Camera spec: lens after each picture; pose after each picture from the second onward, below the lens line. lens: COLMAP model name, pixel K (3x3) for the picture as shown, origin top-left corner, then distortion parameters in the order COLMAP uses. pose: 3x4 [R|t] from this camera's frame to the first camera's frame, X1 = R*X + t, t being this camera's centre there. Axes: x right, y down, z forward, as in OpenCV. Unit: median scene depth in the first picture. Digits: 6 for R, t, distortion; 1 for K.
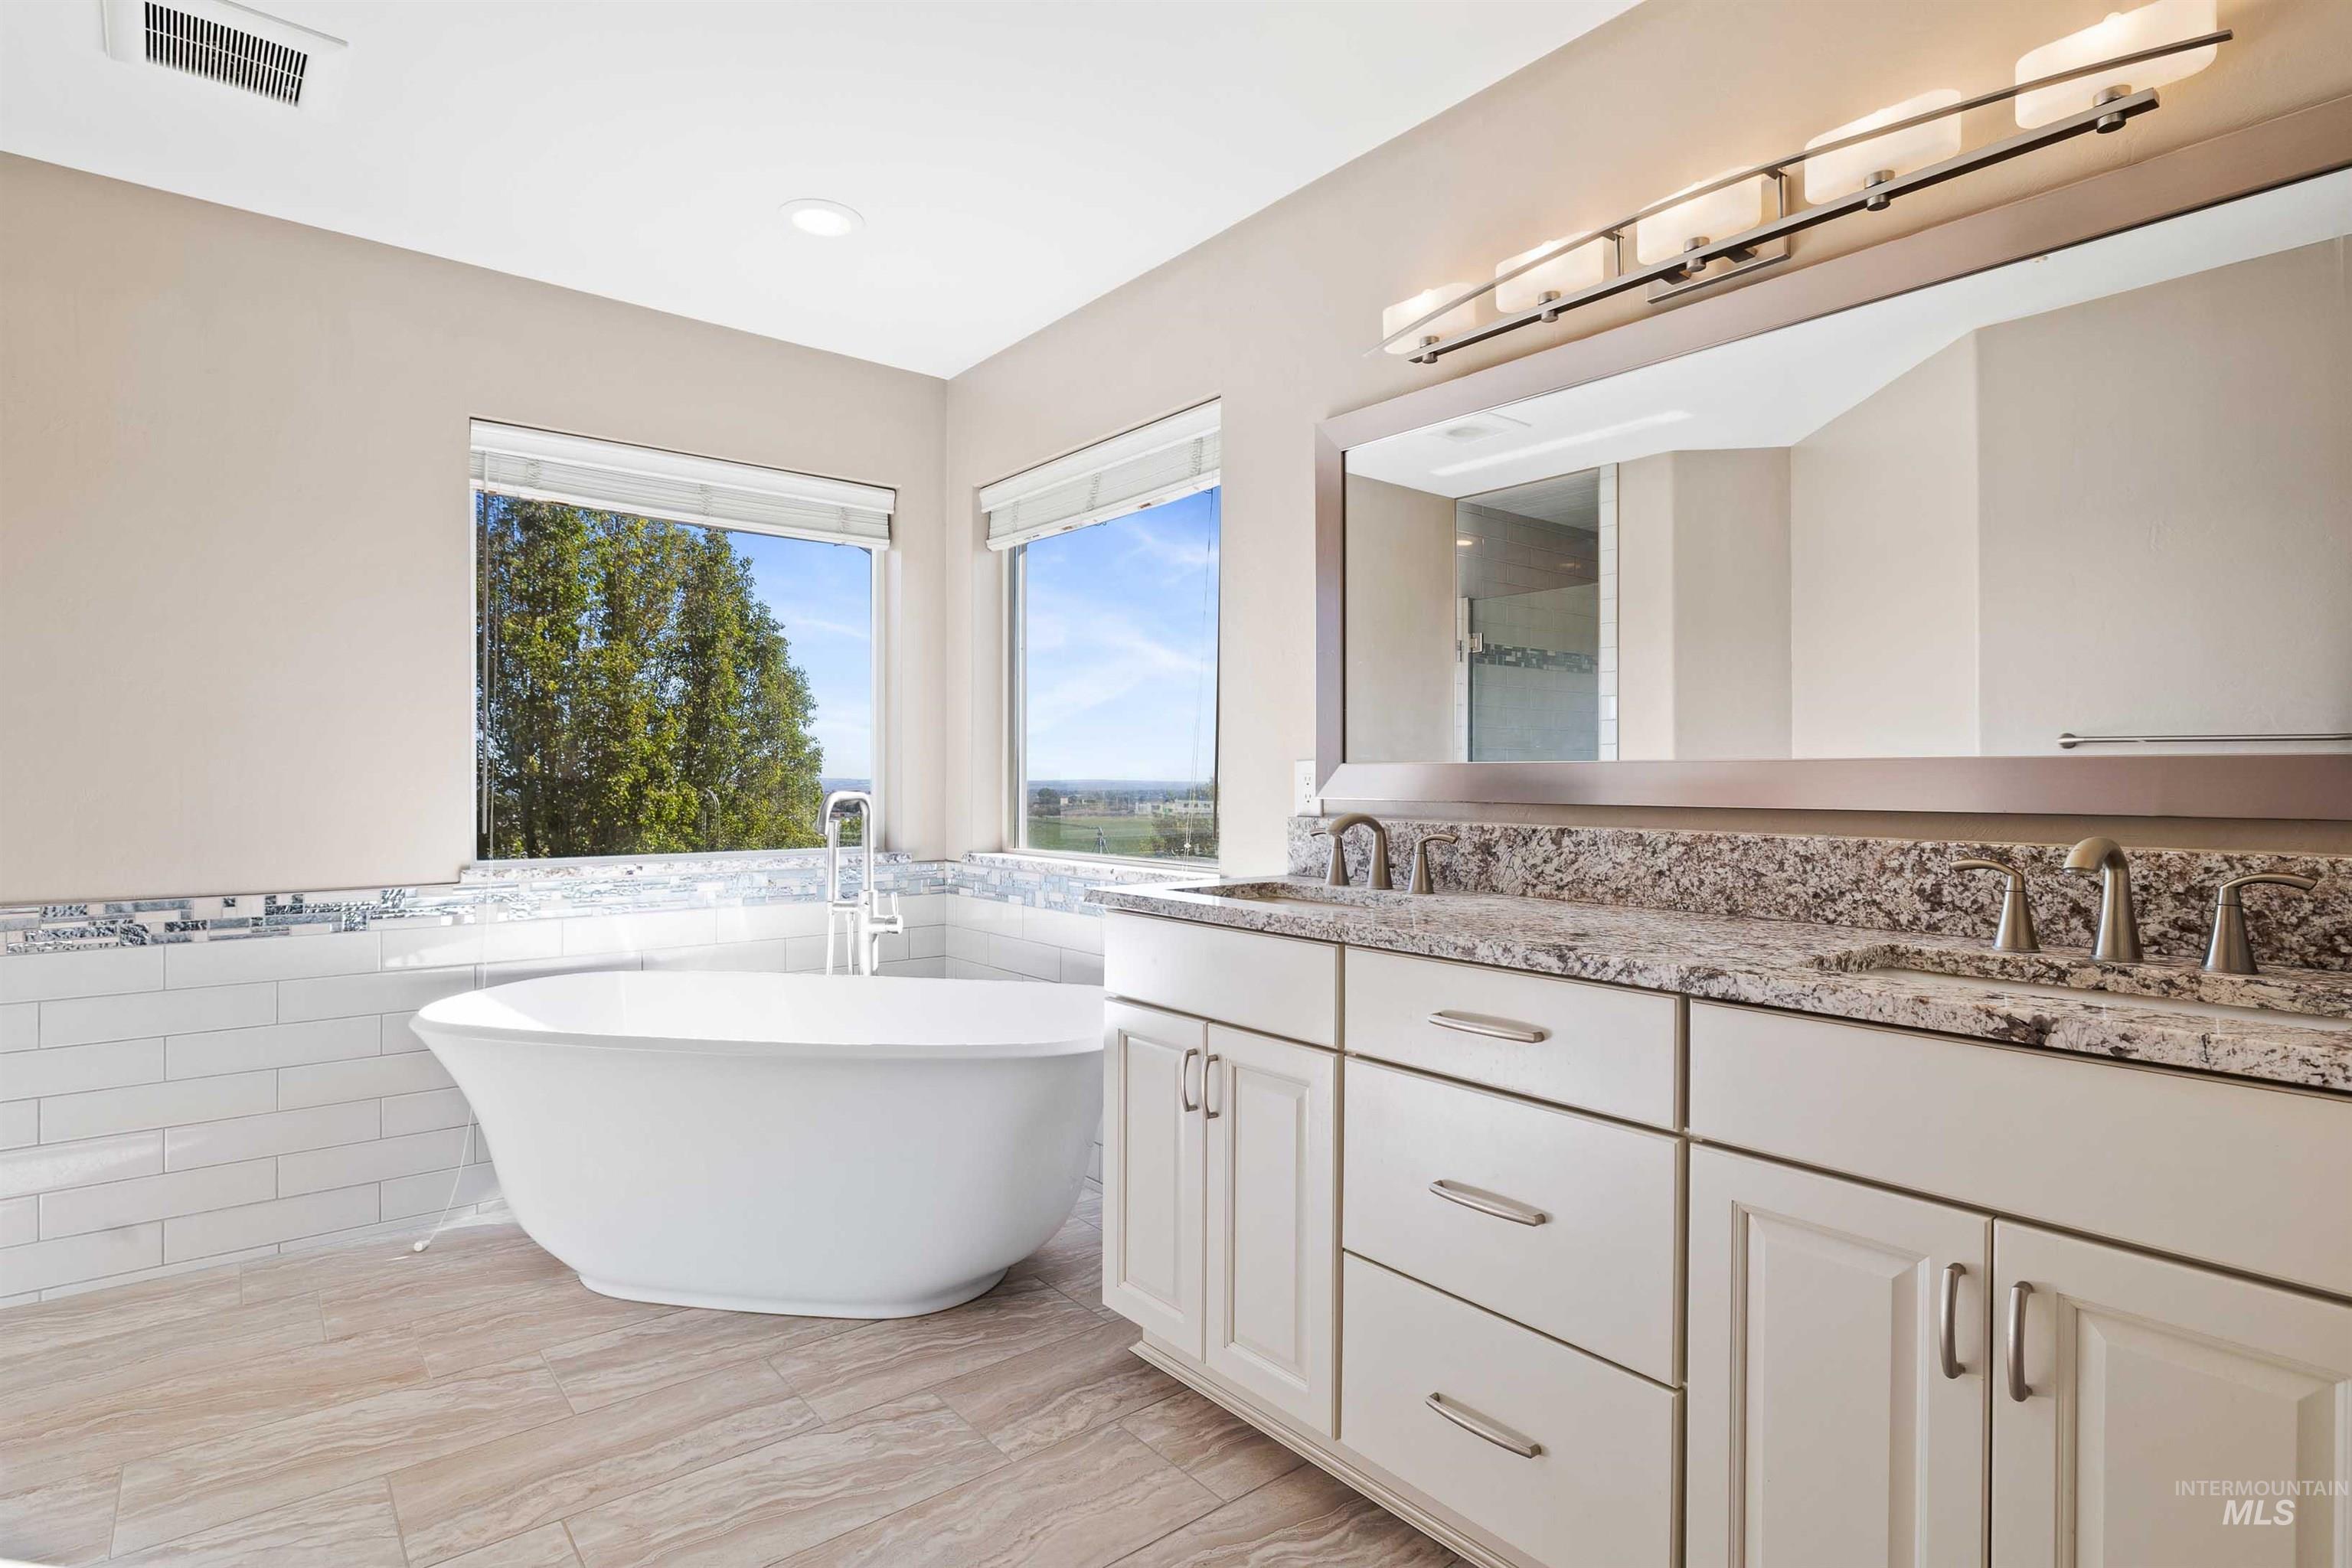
lens RADIAL K [[1196.5, 0, 1176.3], [0, 1196.5, 787.1], [0, 0, 1]] dist [0.000575, 0.000222]
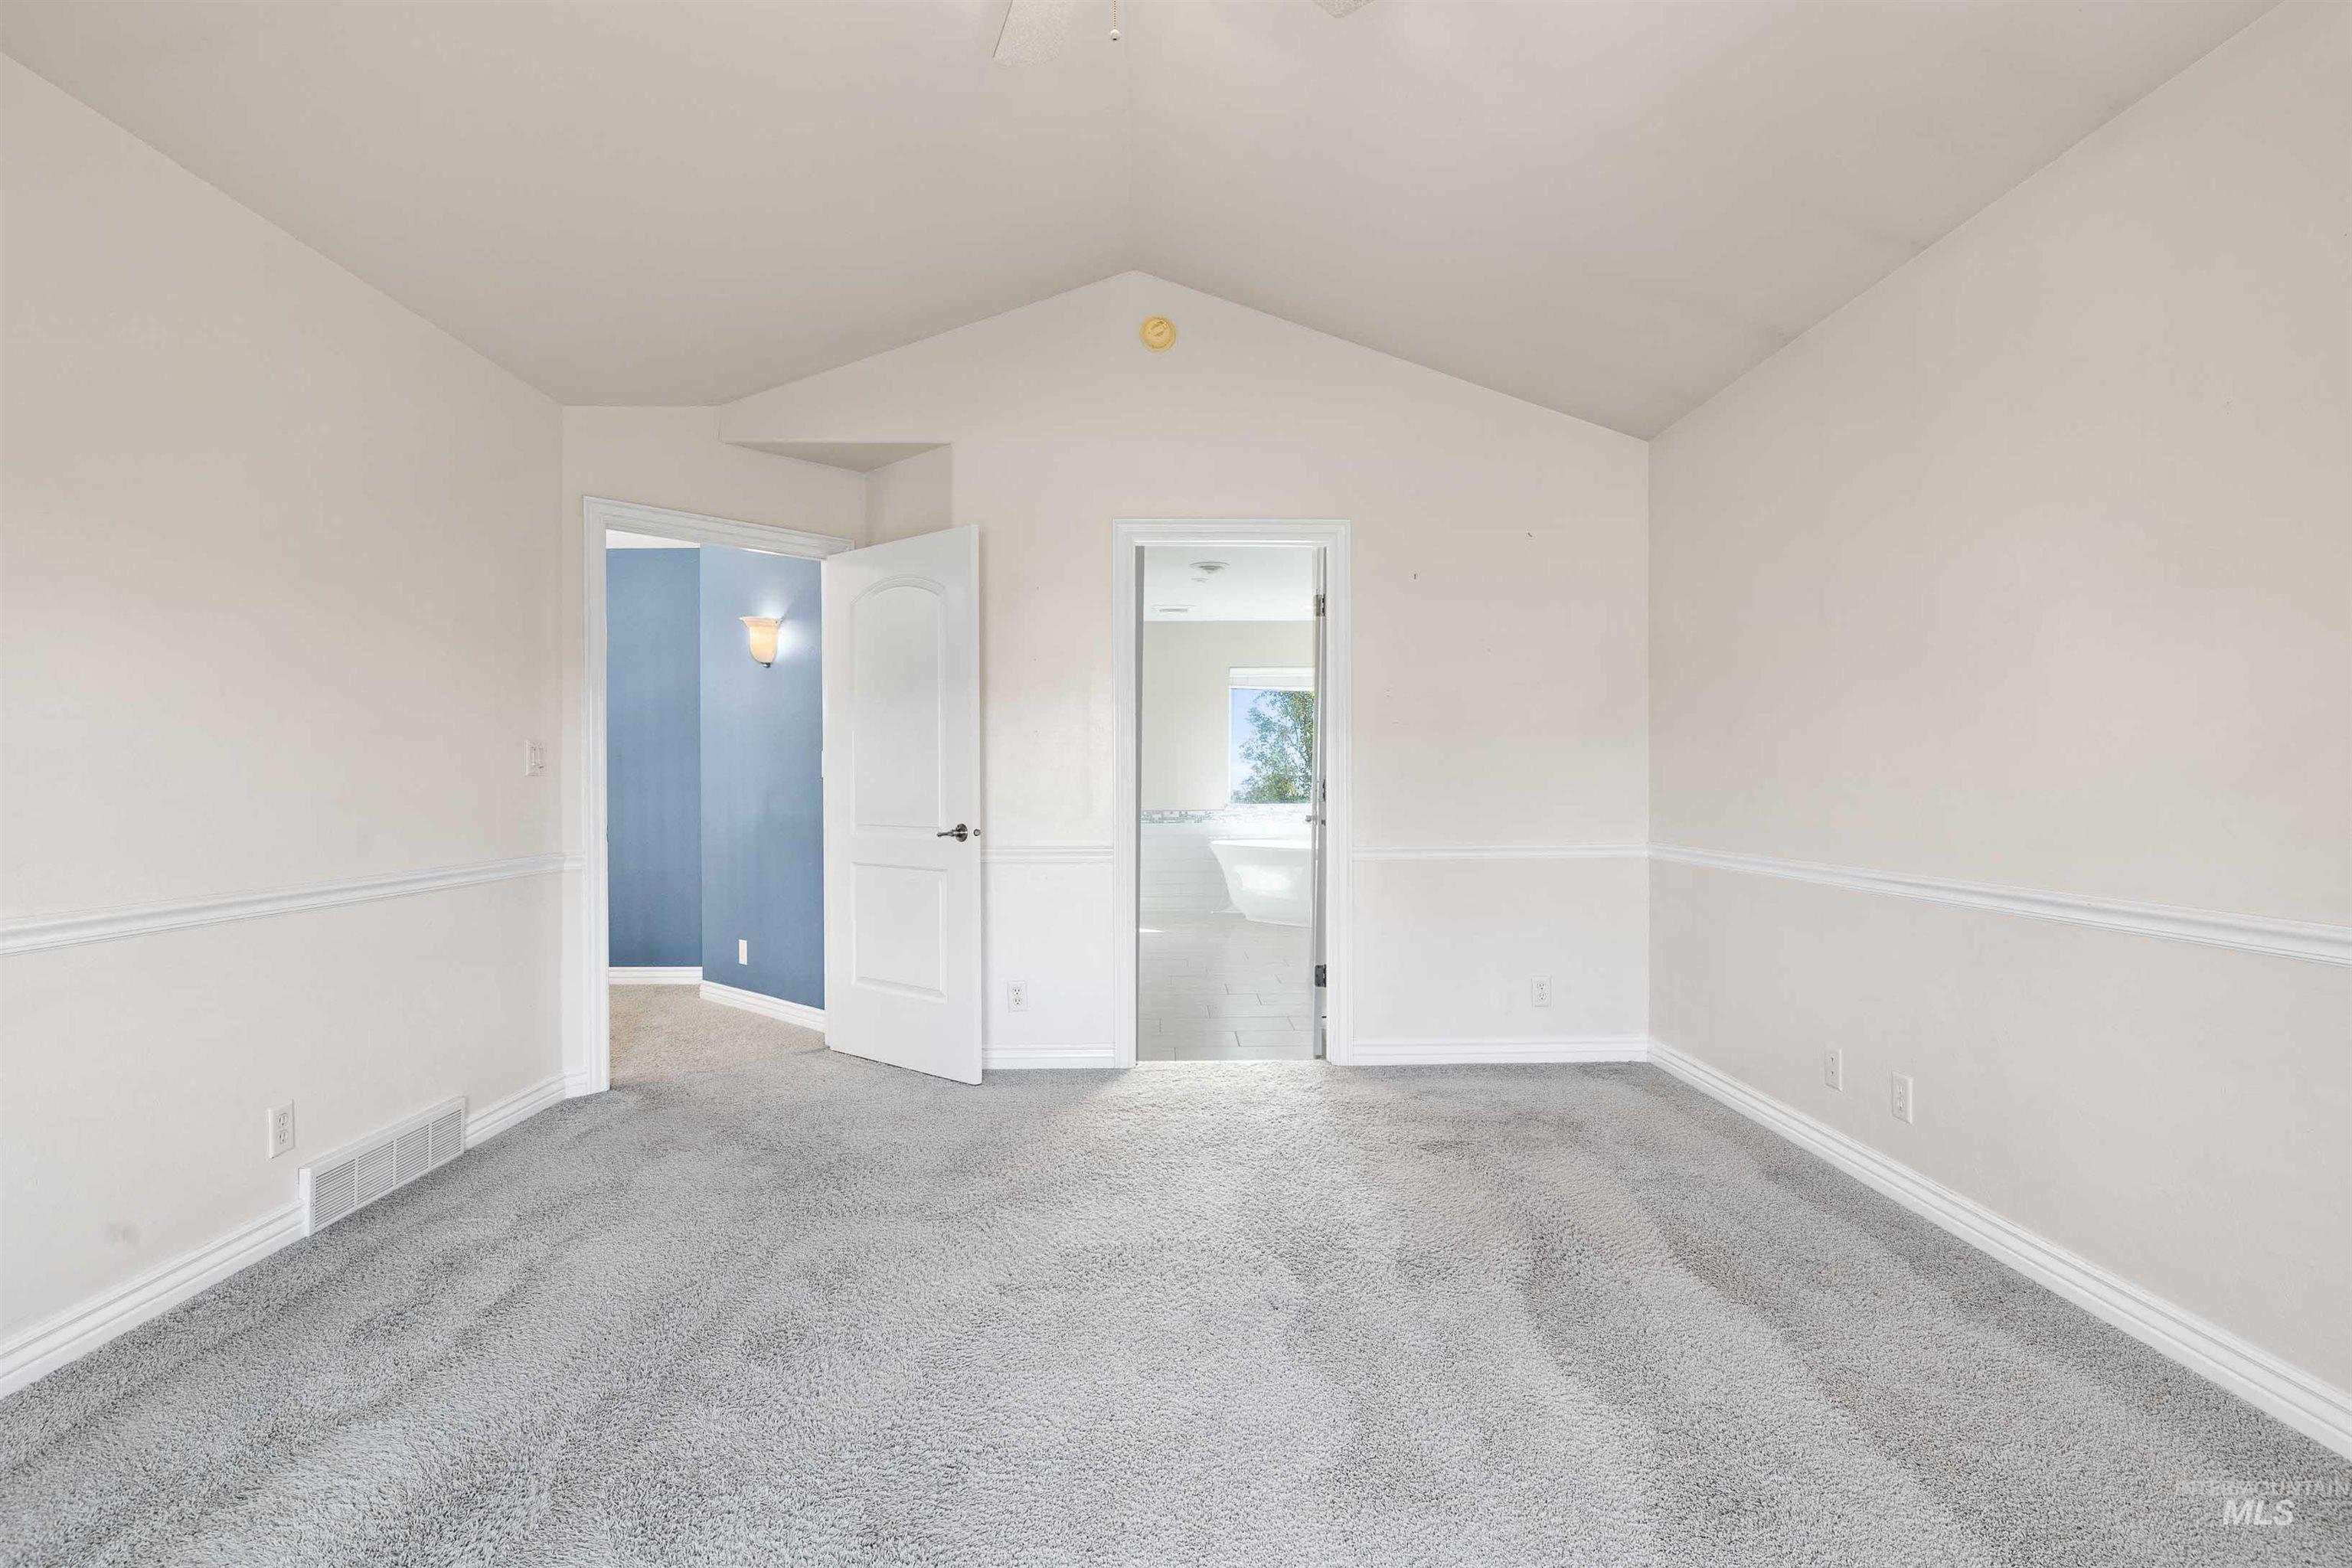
lens RADIAL K [[1196.5, 0, 1176.6], [0, 1196.5, 783.0], [0, 0, 1]] dist [0.000575, 0.000222]
pose [[0.780836, -0.001969, -0.624733, 1.497627], [0.001379, 0.999998, -0.001428, 0.009616], [0.624734, 0.000254, 0.780837, -1.836399]]
